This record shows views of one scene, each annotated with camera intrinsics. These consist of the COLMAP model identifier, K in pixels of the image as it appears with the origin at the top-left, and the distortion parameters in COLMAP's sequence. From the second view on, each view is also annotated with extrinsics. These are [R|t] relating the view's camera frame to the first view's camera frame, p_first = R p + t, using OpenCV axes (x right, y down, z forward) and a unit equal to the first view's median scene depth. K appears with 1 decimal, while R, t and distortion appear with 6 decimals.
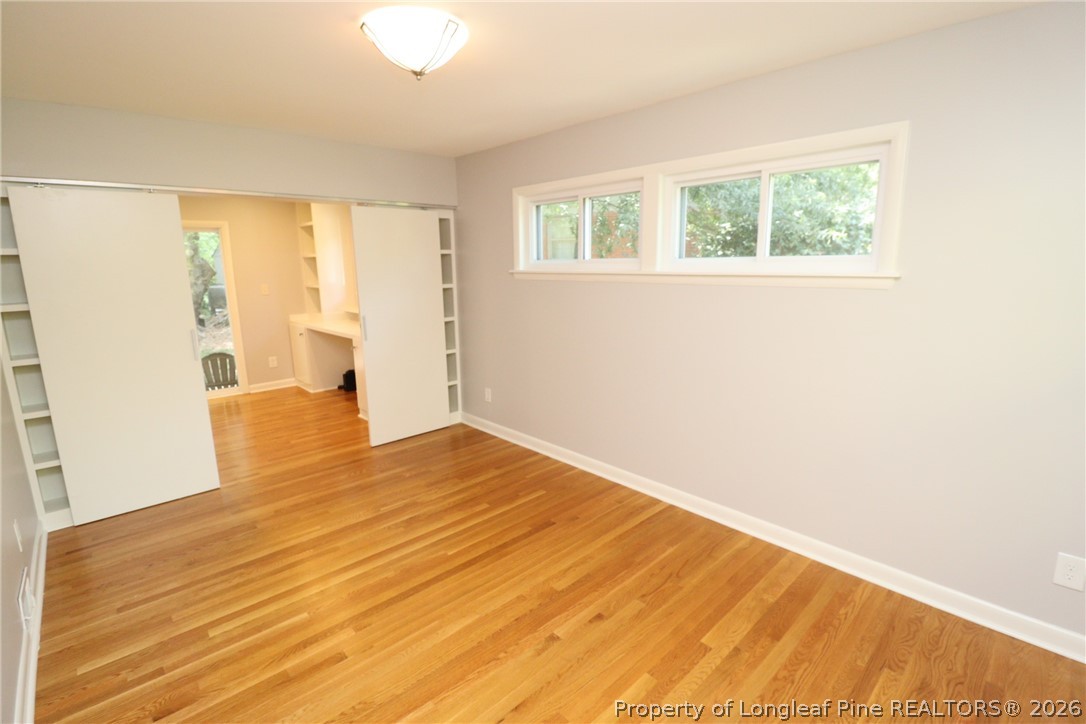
lens RADIAL K [[504.9, 0, 552.4], [0, 504.9, 362.8], [0, 0, 1]] dist [-0.005432, -0.003627]
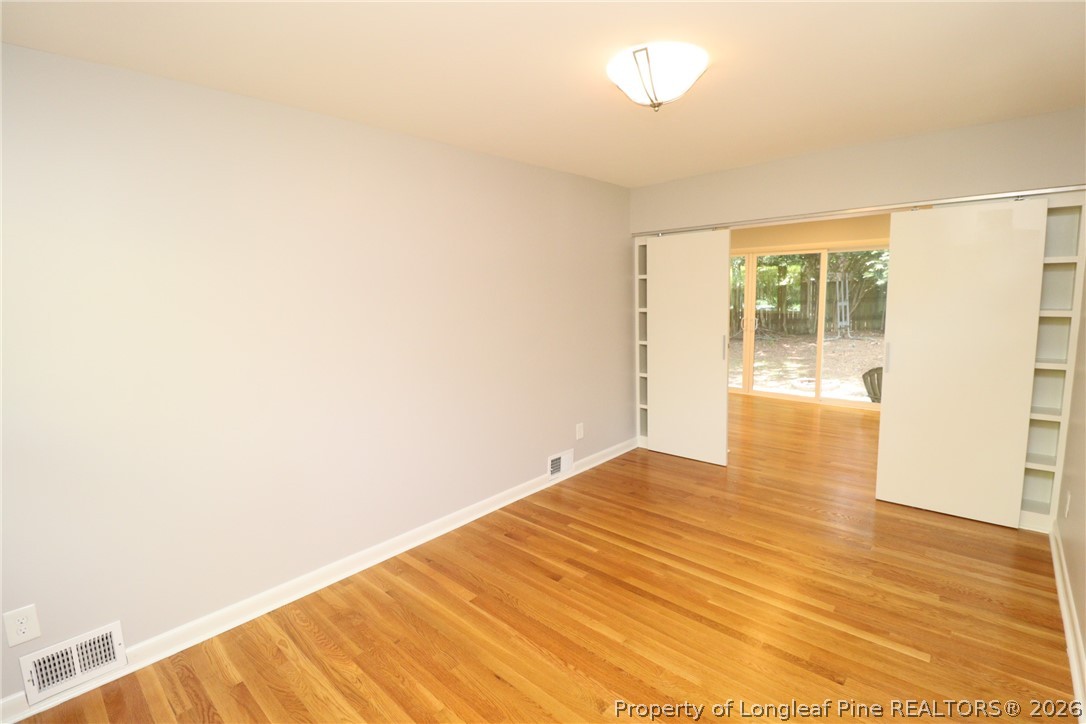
lens RADIAL K [[504.9, 0, 553.1], [0, 504.9, 358.9], [0, 0, 1]] dist [-0.005432, -0.003627]
pose [[0.081317, 0.146752, -0.985825, 0.513111], [-0.173455, 0.976091, 0.130996, -0.100140], [0.981479, 0.160344, 0.104827, 0.474283]]
